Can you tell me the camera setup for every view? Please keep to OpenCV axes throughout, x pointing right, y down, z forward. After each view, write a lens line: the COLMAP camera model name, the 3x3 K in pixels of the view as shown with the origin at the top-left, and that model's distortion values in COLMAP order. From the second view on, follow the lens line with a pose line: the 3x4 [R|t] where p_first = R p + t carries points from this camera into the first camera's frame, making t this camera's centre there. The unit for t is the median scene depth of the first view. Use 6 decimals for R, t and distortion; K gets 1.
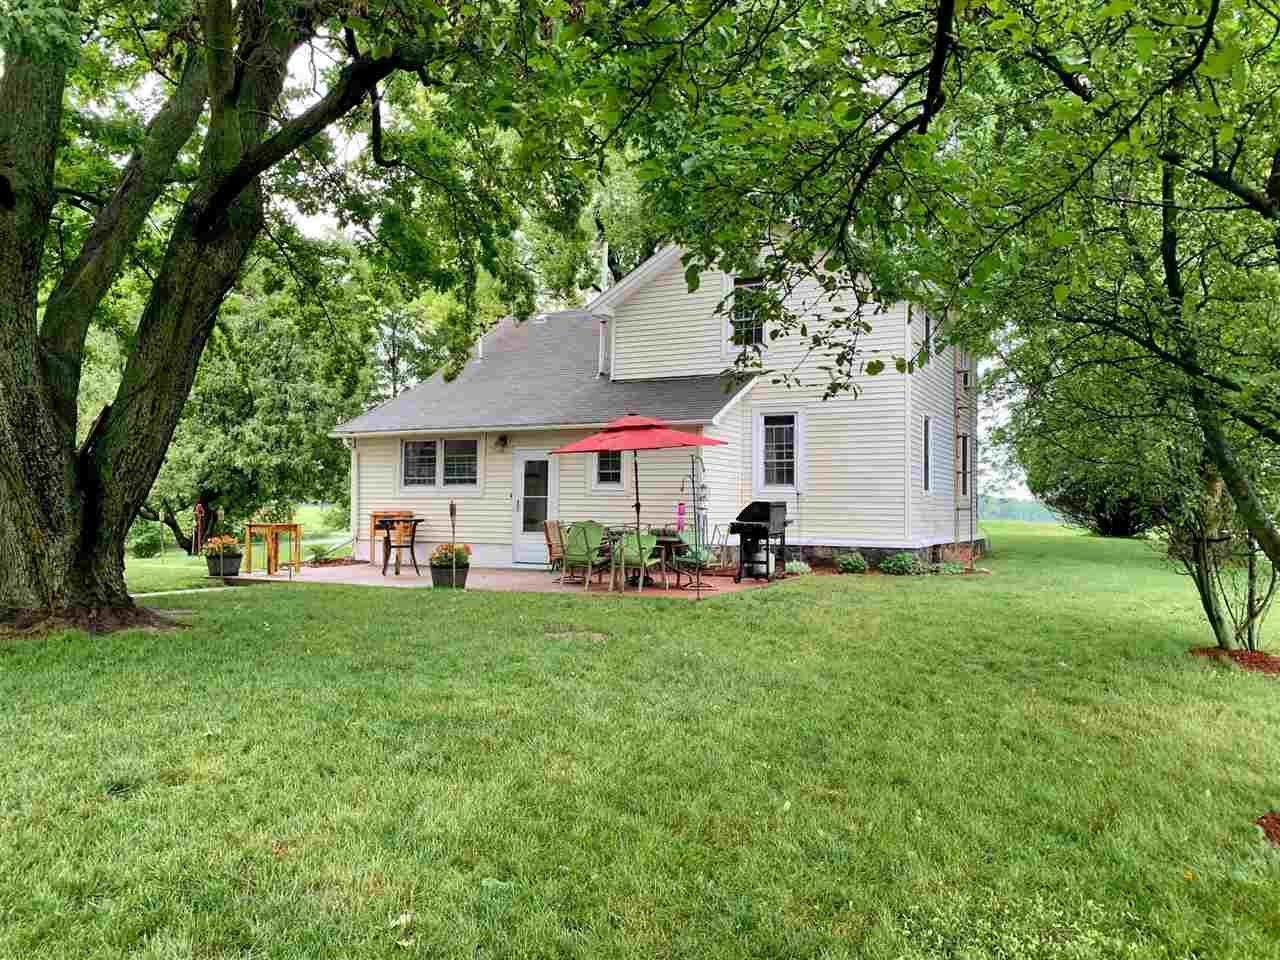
lens RADIAL K [[954.8, 0, 640.0], [0, 954.8, 480.0], [0, 0, 1]] dist [0.181282, -0.309121]
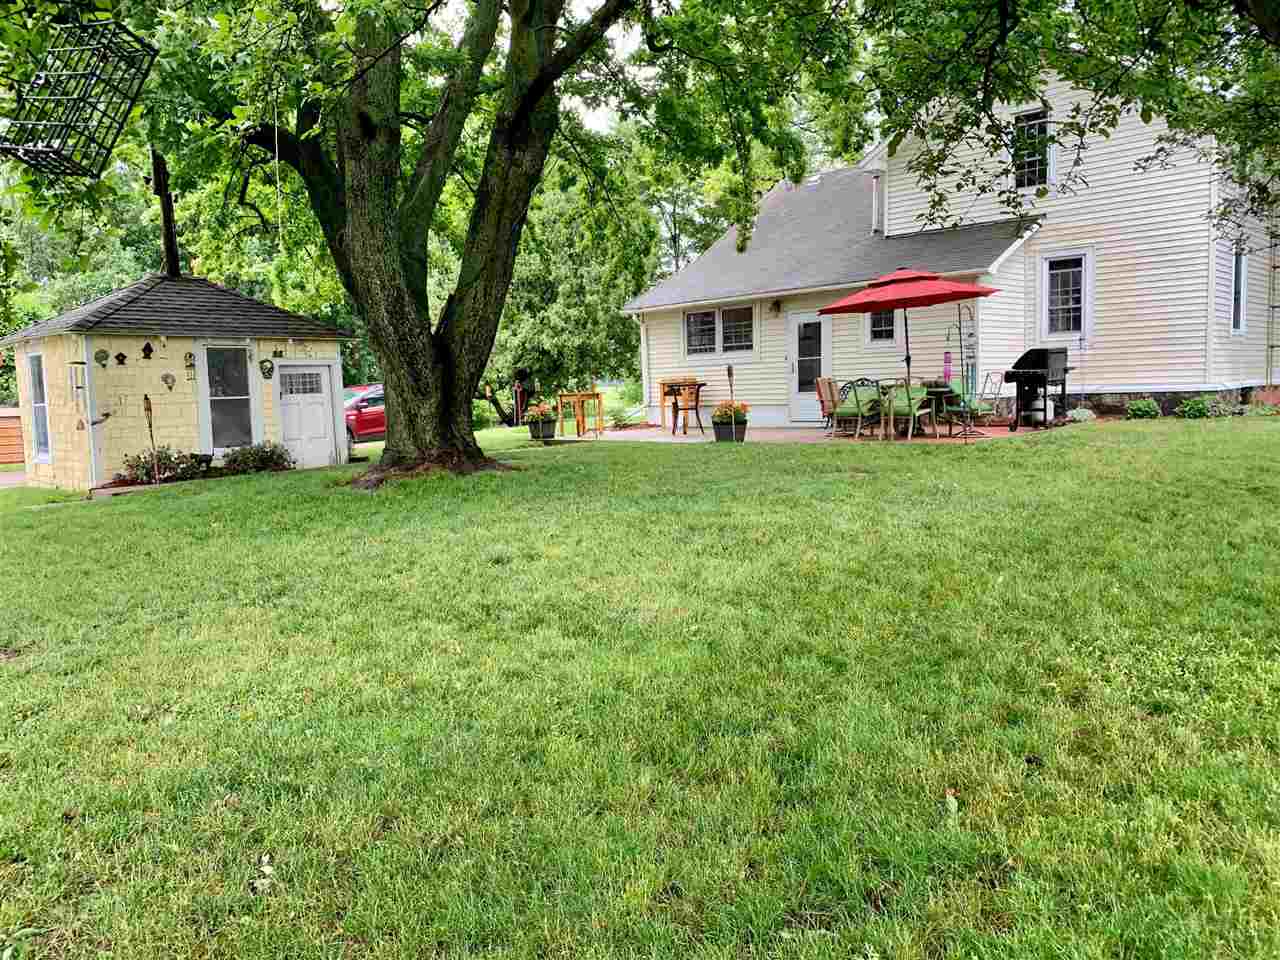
lens RADIAL K [[1045.8, 0, 640.0], [0, 1045.8, 480.0], [0, 0, 1]] dist [0.060762, -0.136588]
pose [[0.956428, -0.019786, -0.291296, 0.044998], [0.051996, 0.993295, 0.103252, 0.022739], [0.287300, -0.113900, 0.951045, -0.152884]]
